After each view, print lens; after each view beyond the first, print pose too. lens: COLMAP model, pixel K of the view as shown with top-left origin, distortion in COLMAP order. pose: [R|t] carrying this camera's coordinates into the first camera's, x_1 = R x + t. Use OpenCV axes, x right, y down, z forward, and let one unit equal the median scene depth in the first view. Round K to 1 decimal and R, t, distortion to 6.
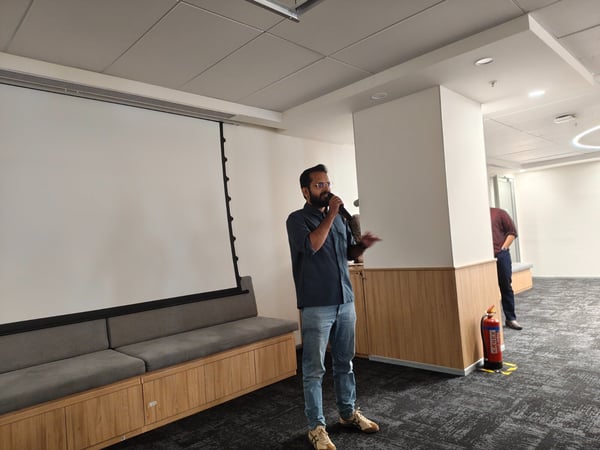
lens RADIAL K [[425.4, 0, 306.4], [0, 425.4, 228.1], [0, 0, 1]] dist [0.028167, -0.034239]
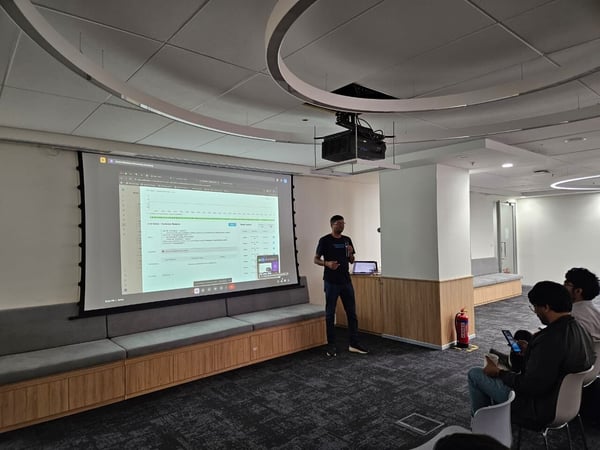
lens RADIAL K [[407.3, 0, 301.3], [0, 407.3, 224.4], [0, 0, 1]] dist [0.054267, -0.045352]
pose [[0.995315, 0.052022, -0.081503, -0.046730], [-0.050901, 0.998579, 0.015770, -0.114006], [0.082207, -0.011548, 0.996548, -0.542966]]
